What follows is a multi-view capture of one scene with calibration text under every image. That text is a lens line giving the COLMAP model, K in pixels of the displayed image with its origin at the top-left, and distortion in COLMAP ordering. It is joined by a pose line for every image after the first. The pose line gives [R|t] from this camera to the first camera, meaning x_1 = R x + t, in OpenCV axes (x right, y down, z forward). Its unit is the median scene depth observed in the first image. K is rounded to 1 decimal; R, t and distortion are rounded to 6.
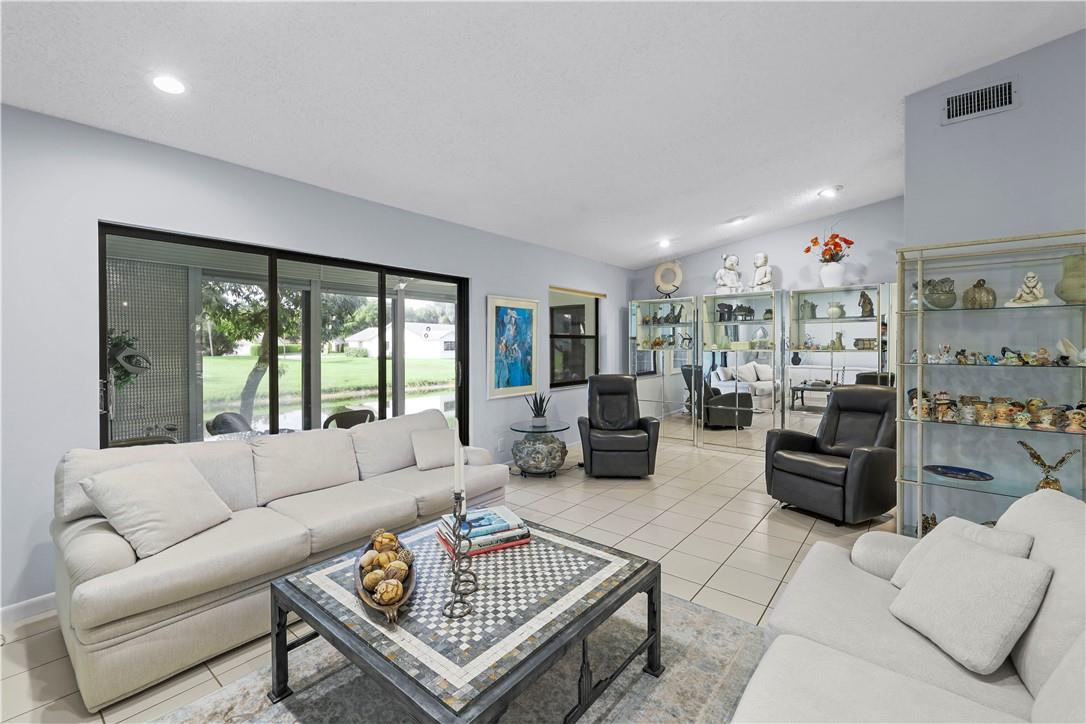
lens RADIAL K [[457.5, 0, 540.8], [0, 457.5, 344.5], [0, 0, 1]] dist [0.000249, 0.000014]
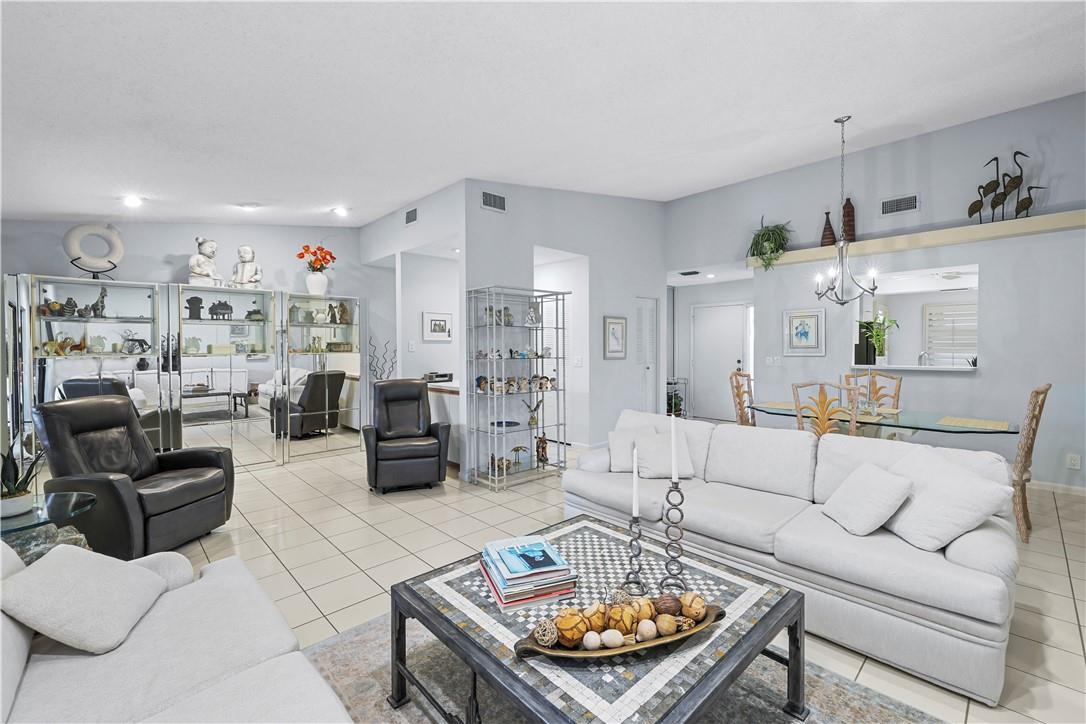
lens RADIAL K [[457.5, 0, 535.3], [0, 457.5, 358.3], [0, 0, 1]] dist [0.000249, 0.000014]
pose [[0.137836, -0.022593, 0.990197, -1.034702], [0.001661, 0.999744, 0.022580, 0.002586], [-0.990454, -0.001468, 0.137838, 0.946306]]
